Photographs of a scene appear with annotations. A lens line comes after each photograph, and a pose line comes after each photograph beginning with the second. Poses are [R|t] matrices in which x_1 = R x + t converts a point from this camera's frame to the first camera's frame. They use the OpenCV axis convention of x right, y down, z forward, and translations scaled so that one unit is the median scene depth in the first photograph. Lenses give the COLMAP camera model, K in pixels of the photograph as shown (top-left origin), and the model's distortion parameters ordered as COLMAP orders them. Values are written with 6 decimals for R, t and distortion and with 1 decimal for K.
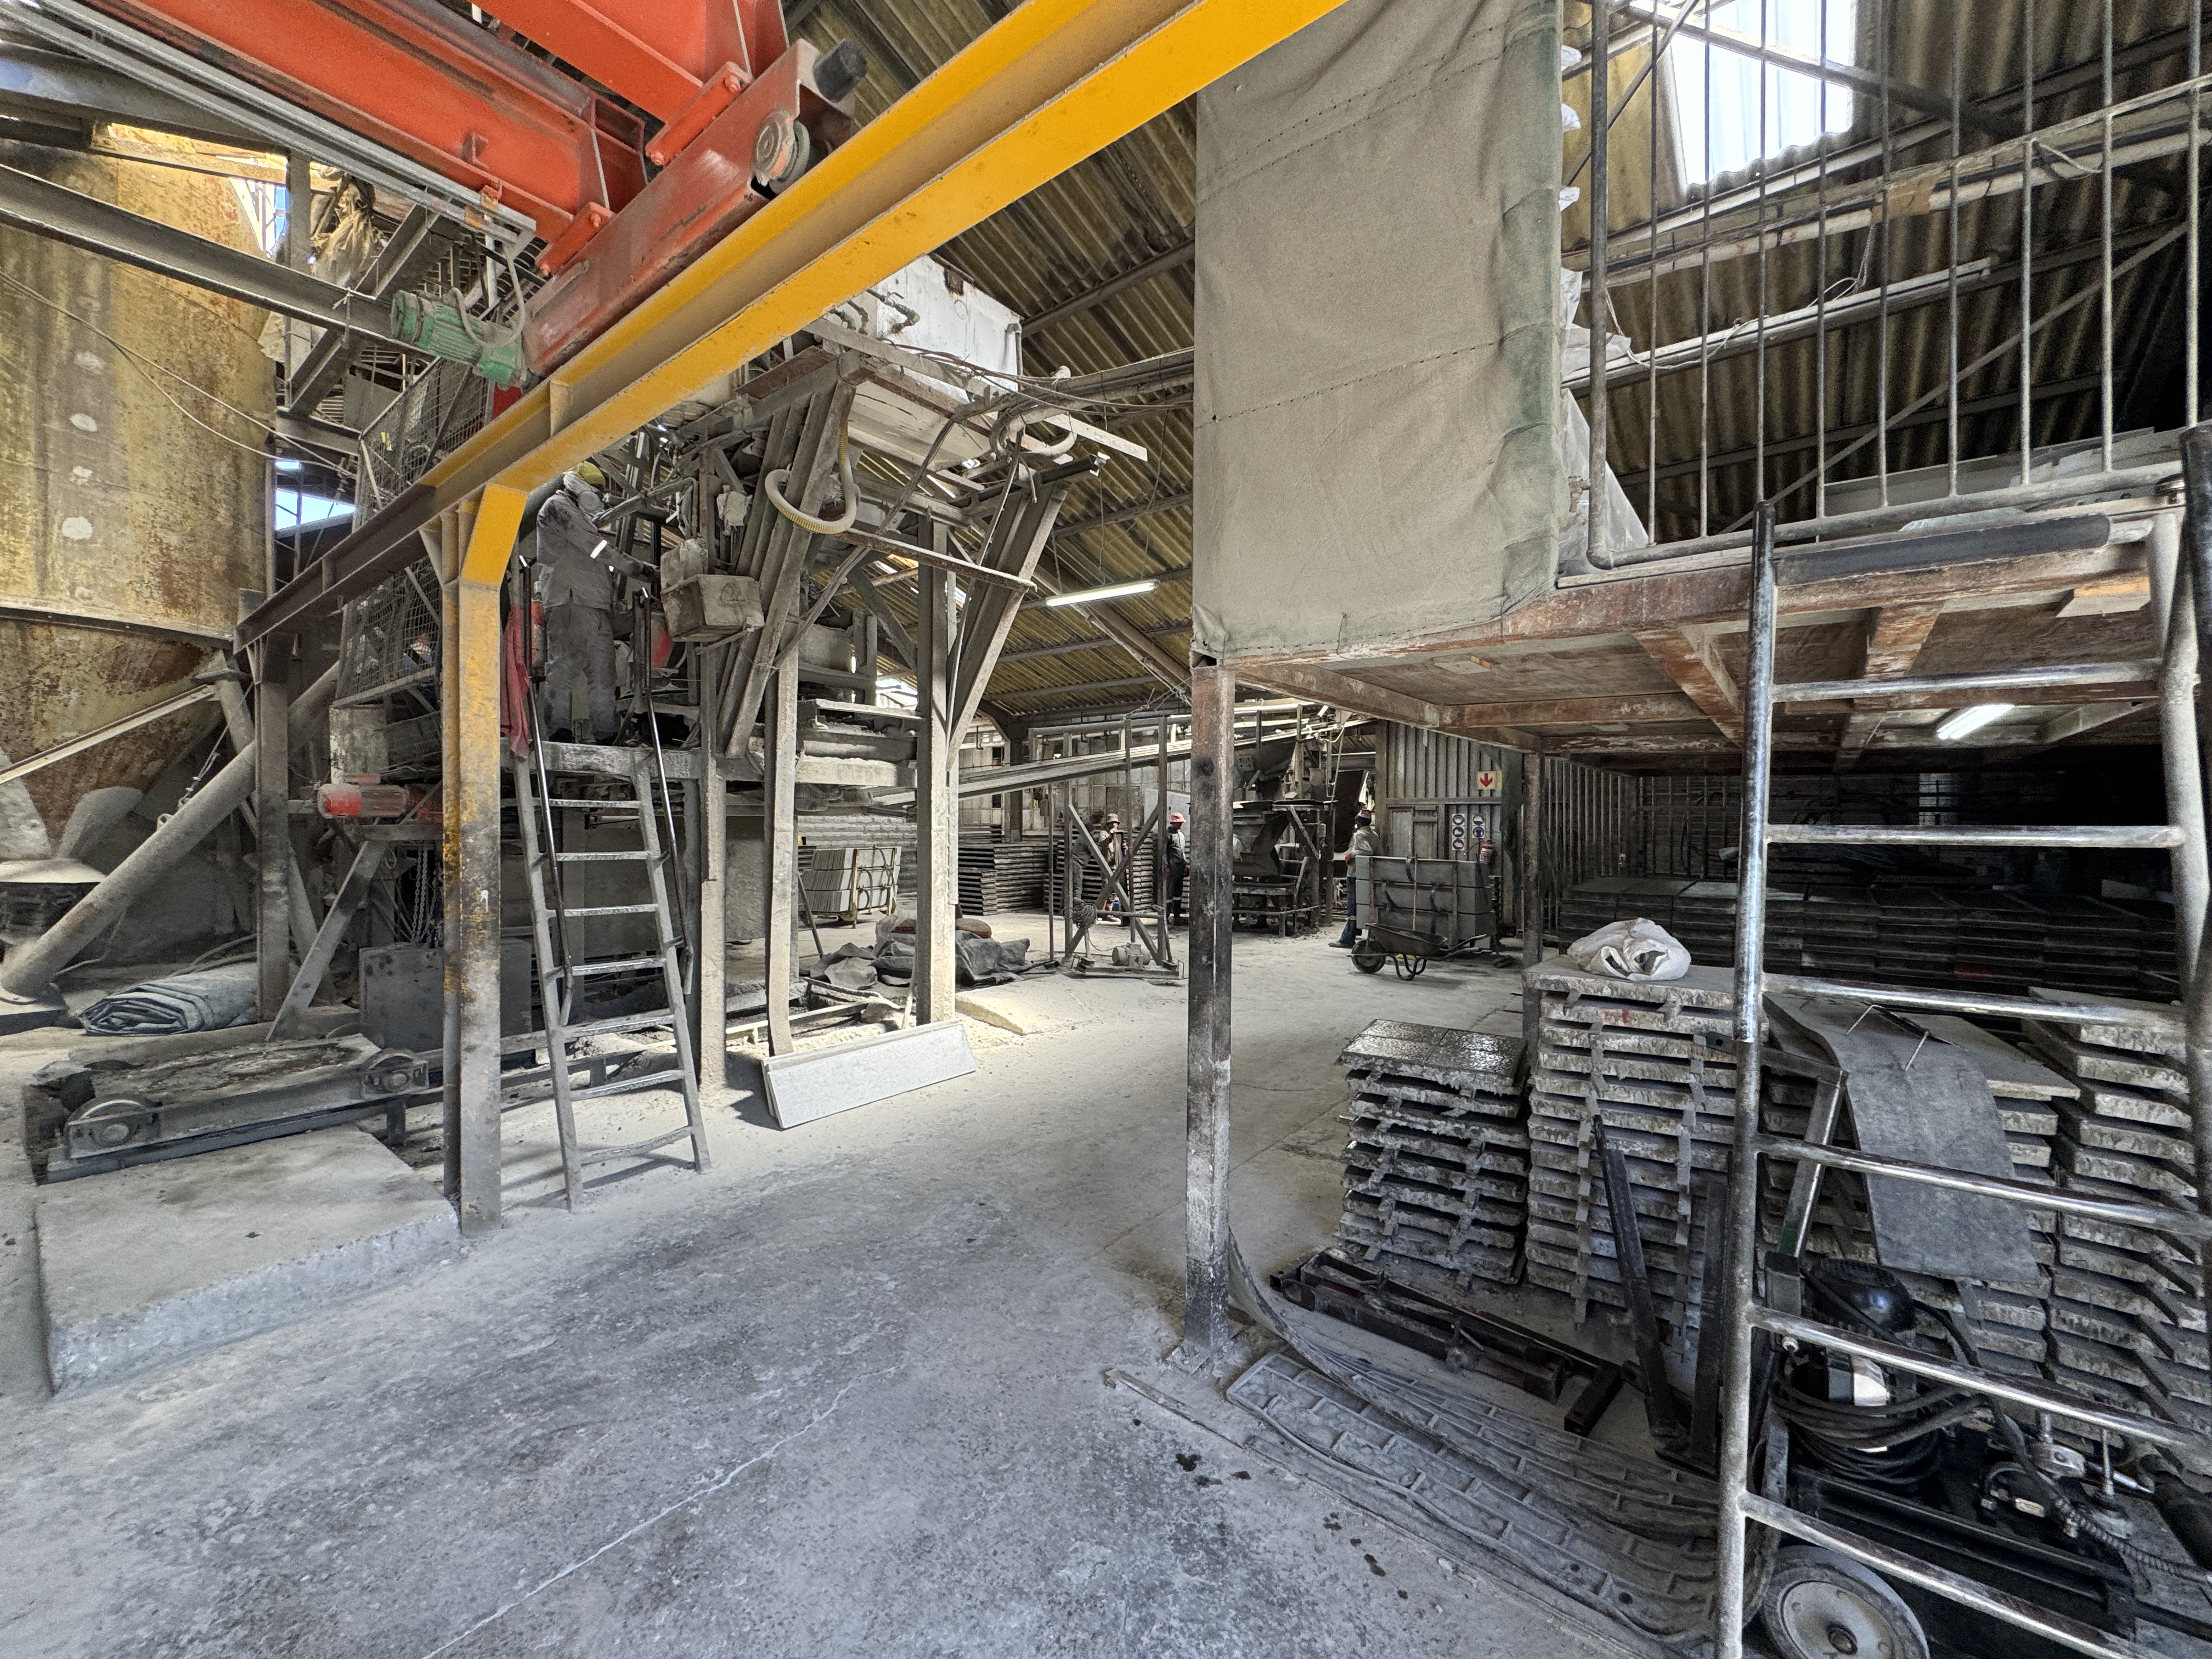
lens RADIAL K [[881.9, 0, 1107.9], [0, 881.9, 827.3], [0, 0, 1]] dist [-0.002322, 0.000723]
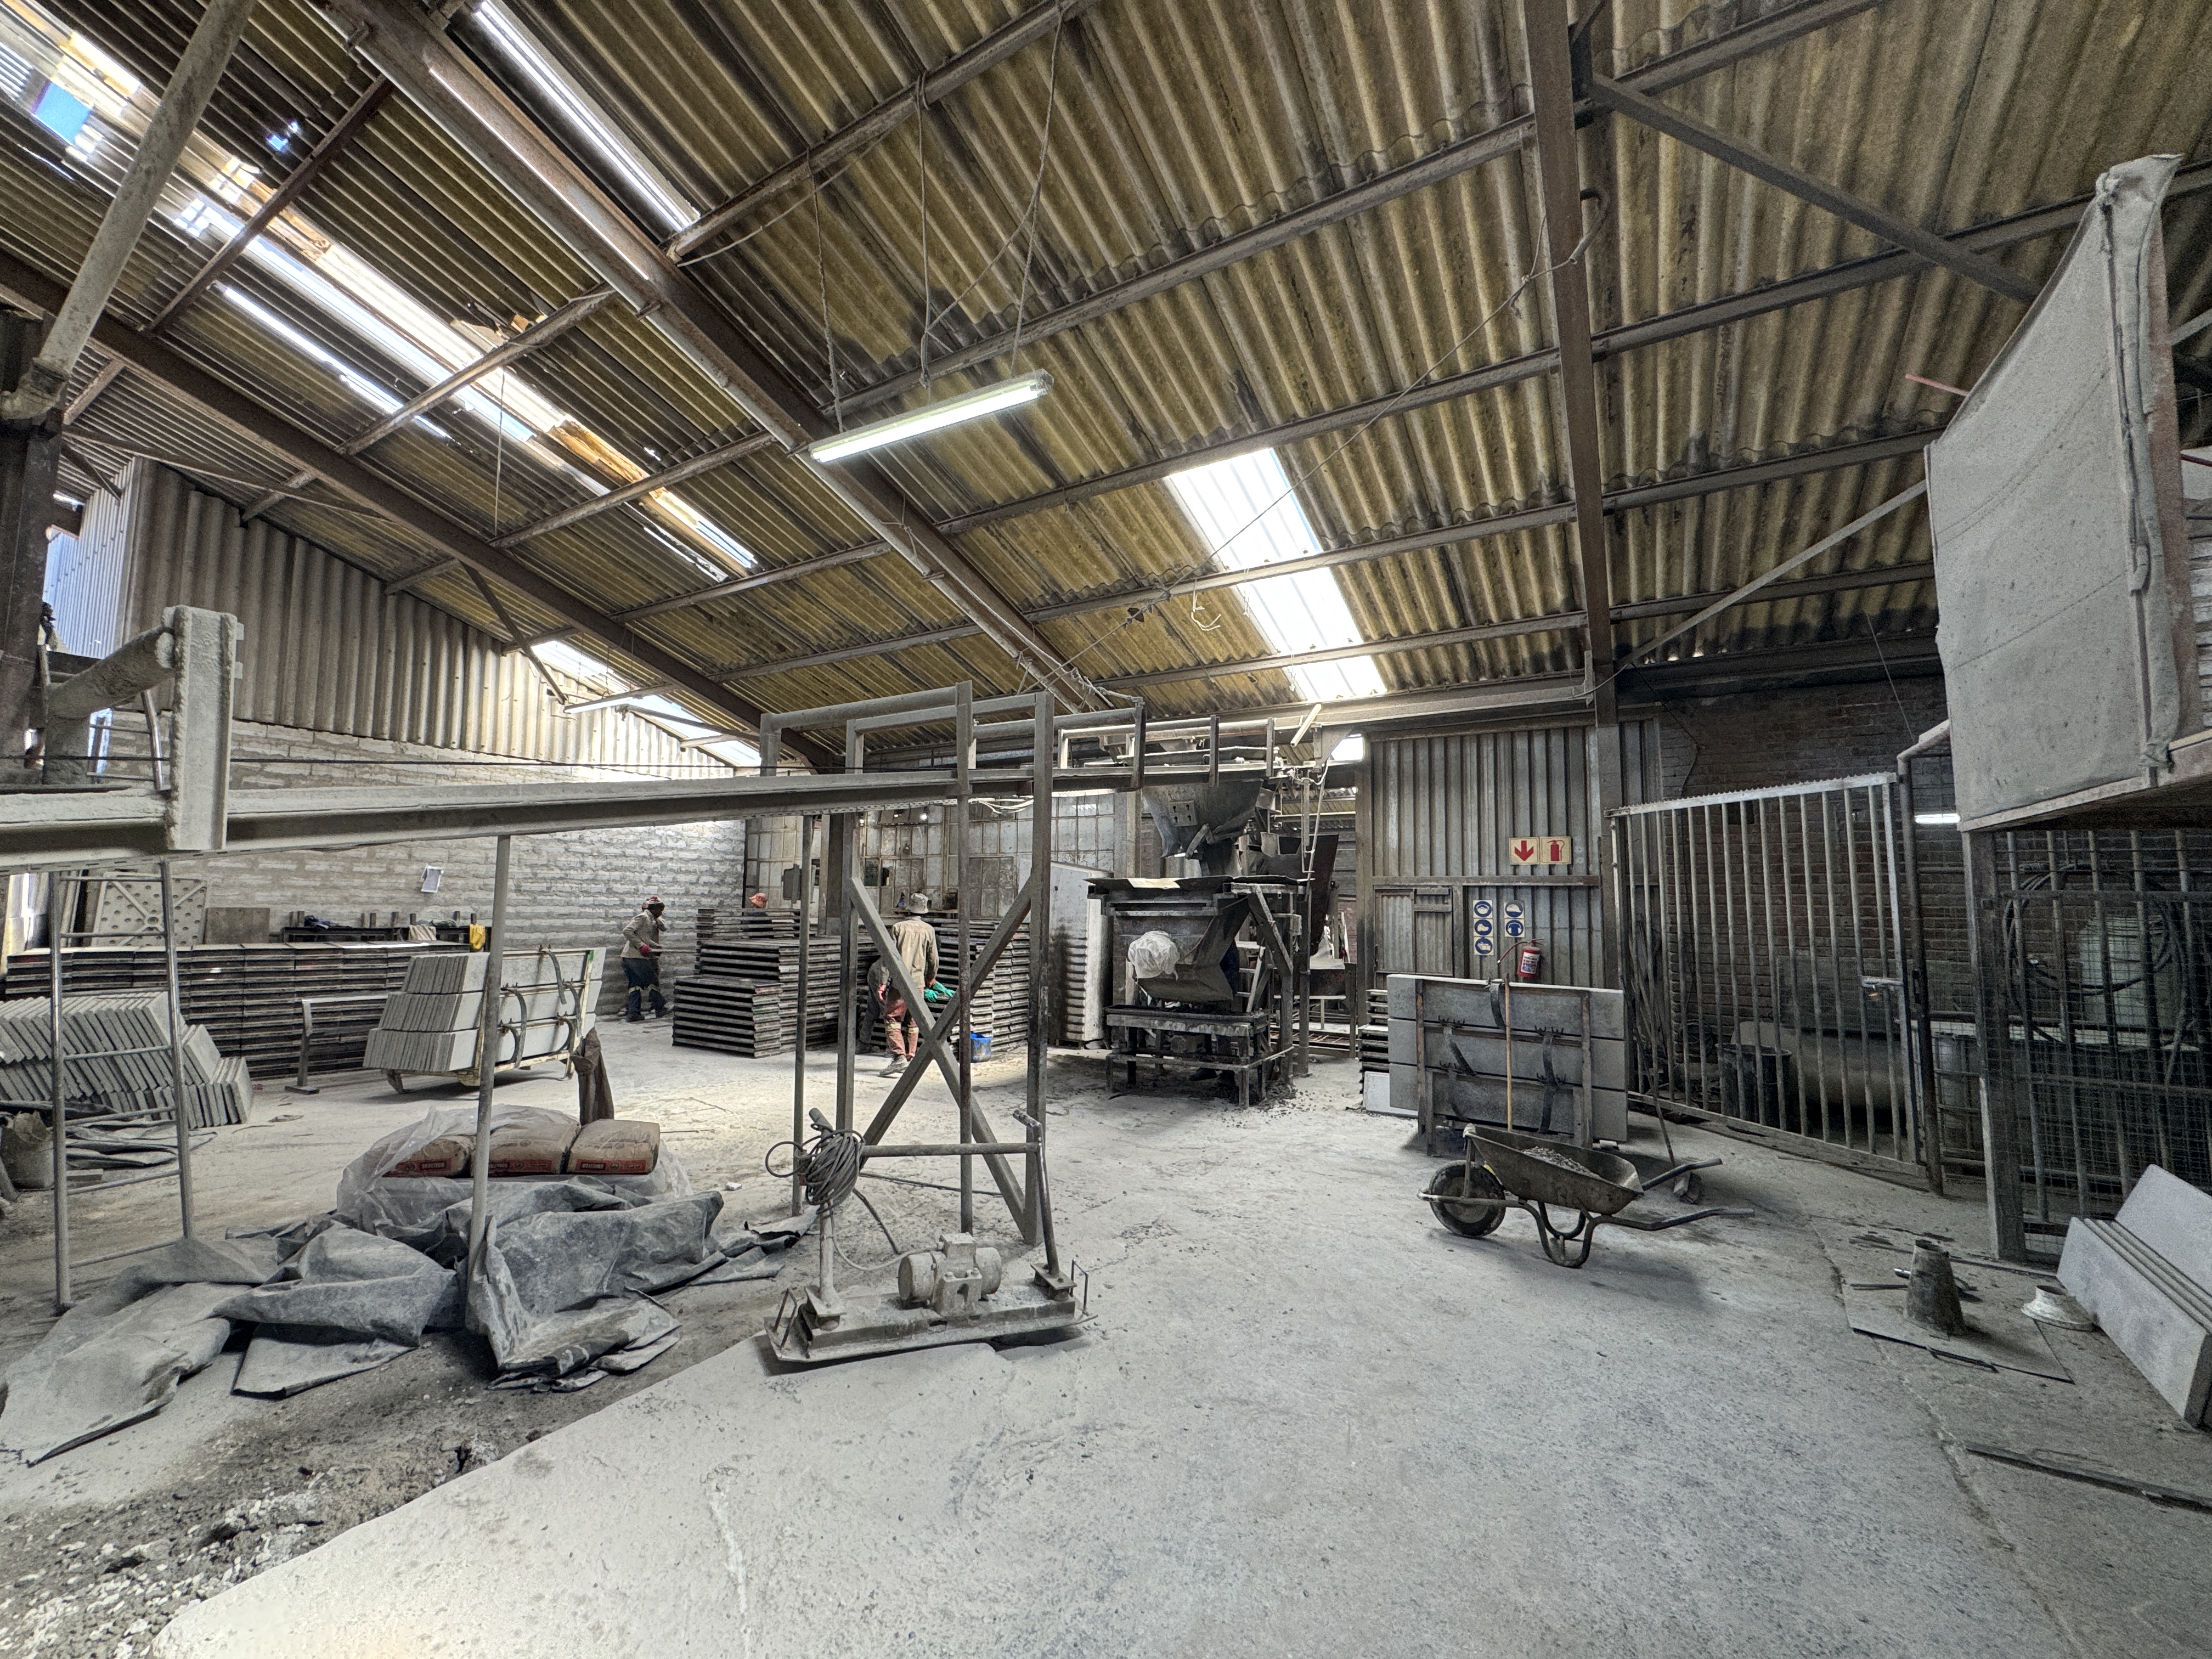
lens RADIAL K [[884.9, 0, 1106.5], [0, 884.9, 827.7], [0, 0, 1]] dist [-0.002536, 0.000608]
pose [[0.992181, 0.018156, 0.123478, 0.067612], [-0.006710, 0.995691, -0.092487, -0.015577], [-0.124625, 0.090935, 0.988028, 0.929439]]
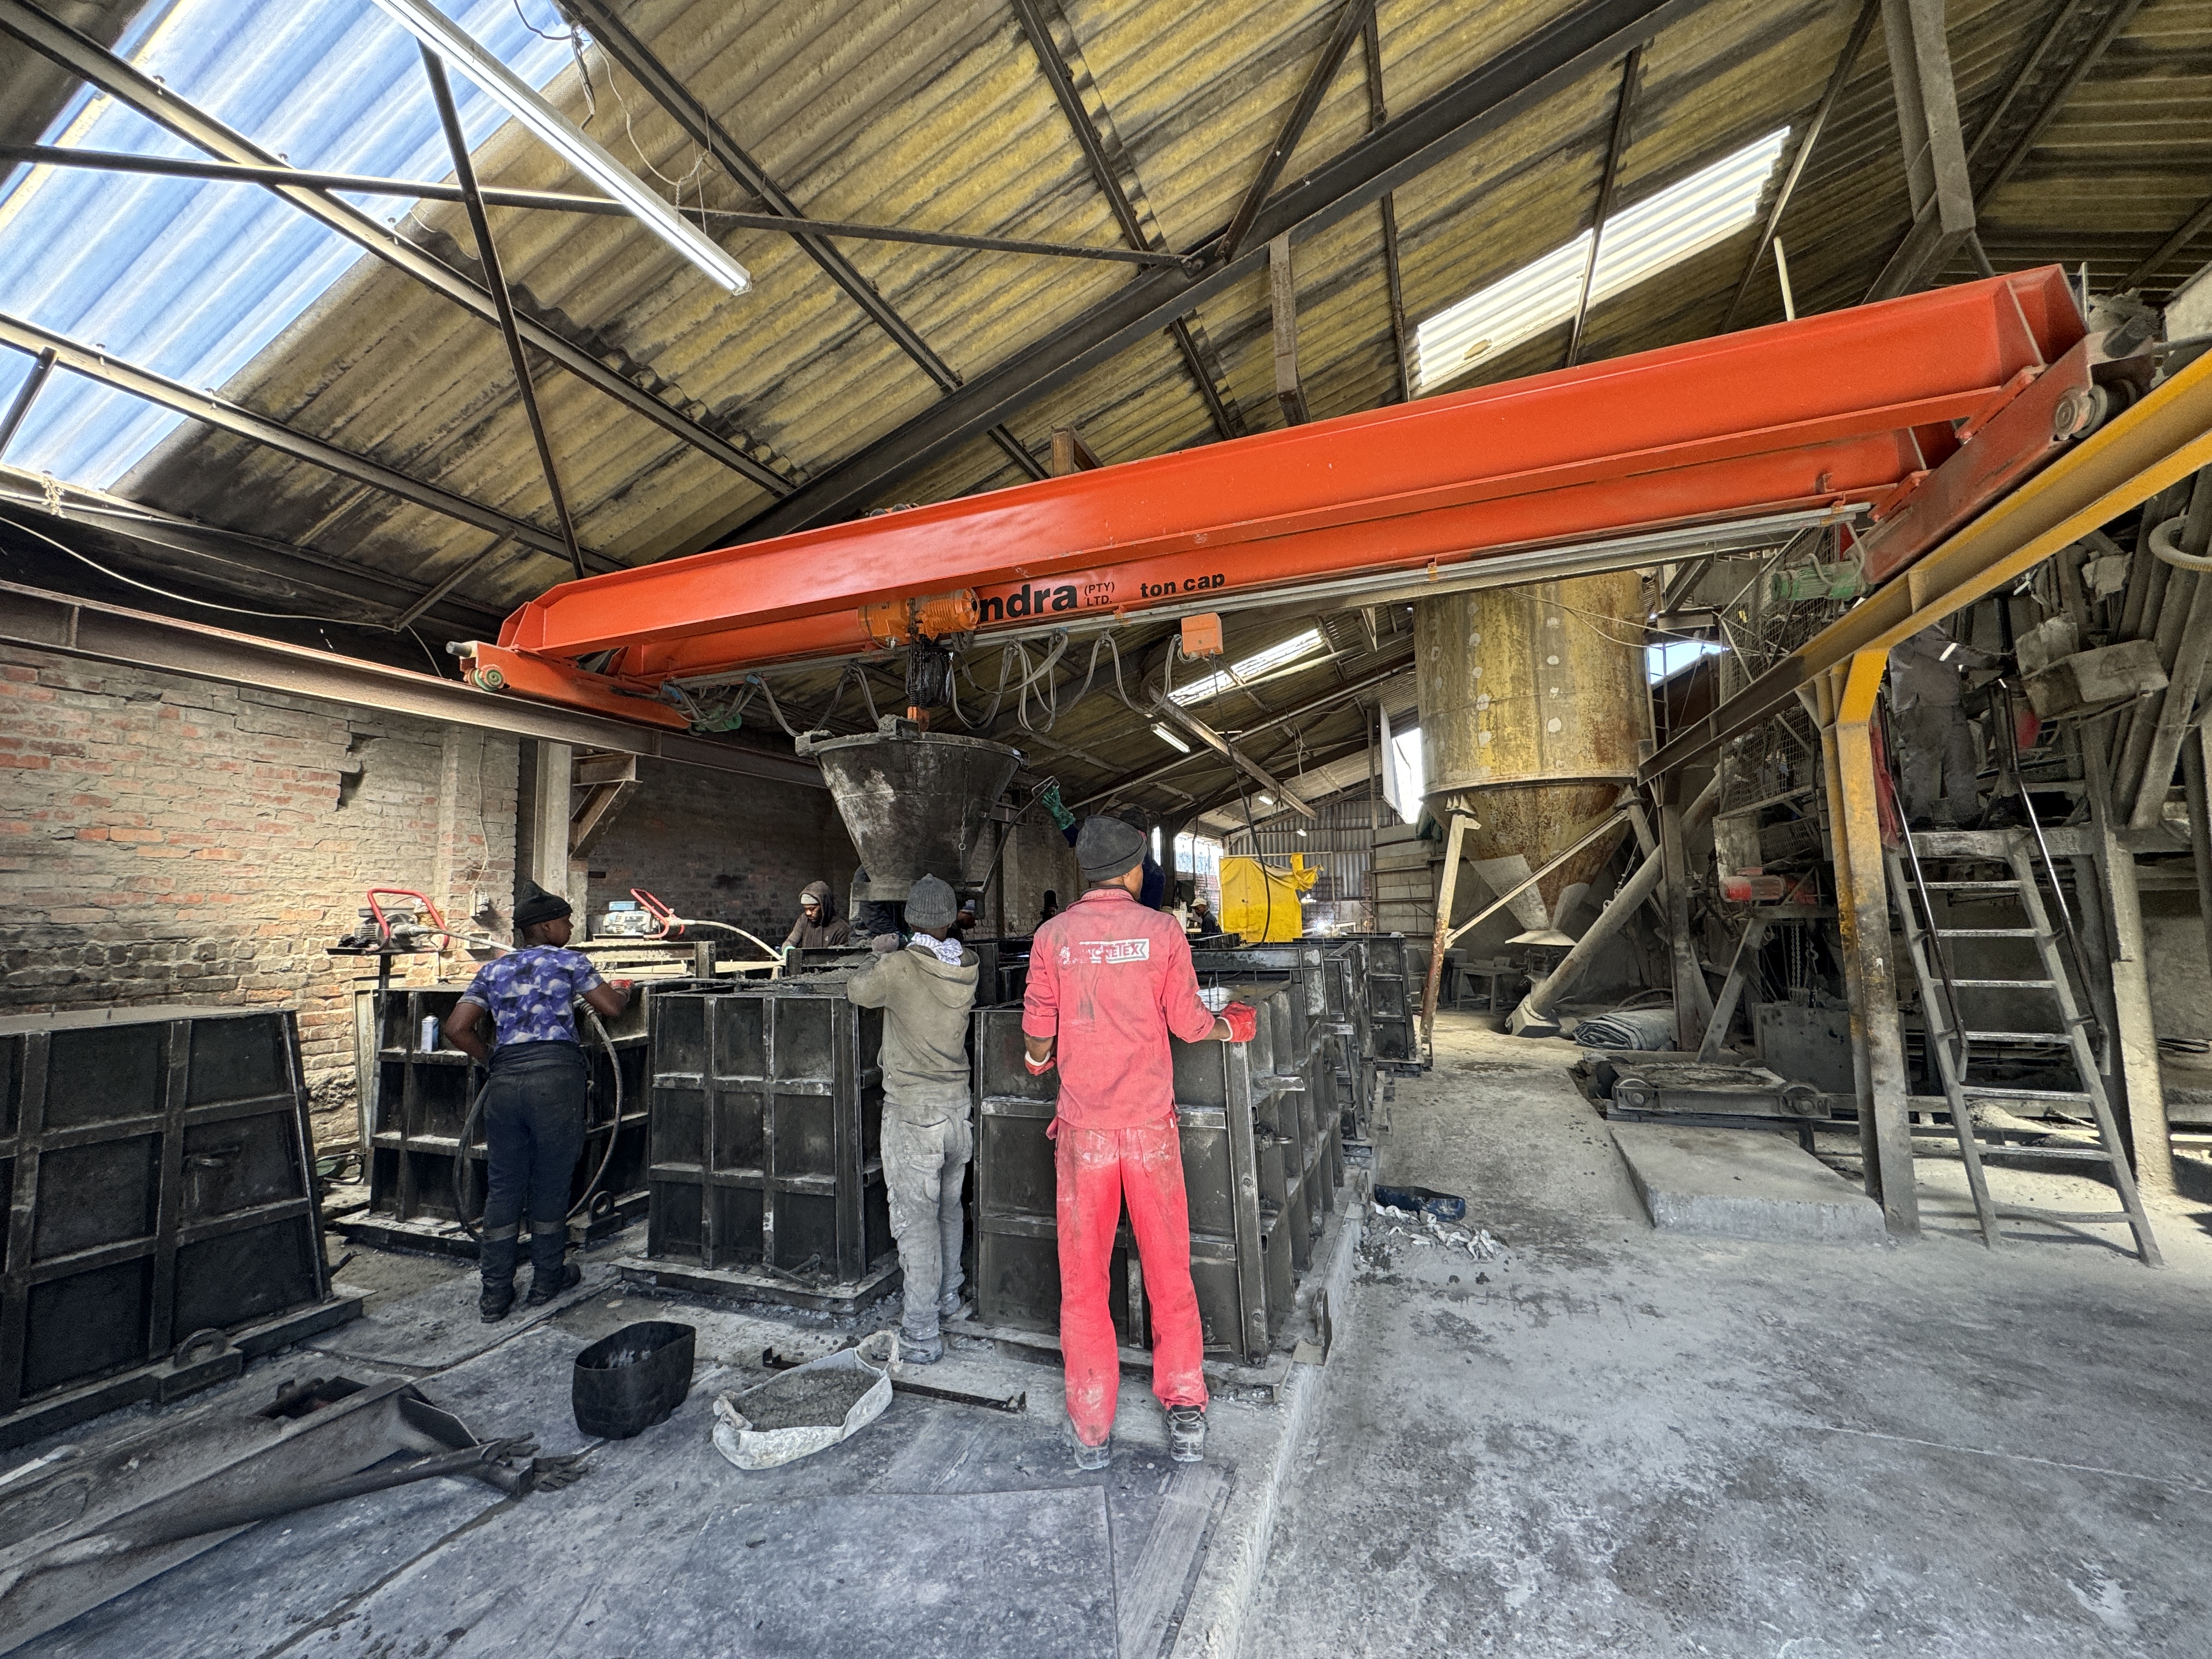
lens RADIAL K [[881.9, 0, 1107.9], [0, 881.9, 827.3], [0, 0, 1]] dist [-0.002322, 0.000723]
pose [[0.291739, -0.098842, -0.951377, 0.125472], [0.016273, 0.995015, -0.098386, -0.006082], [0.956360, 0.013221, 0.291893, -0.278997]]
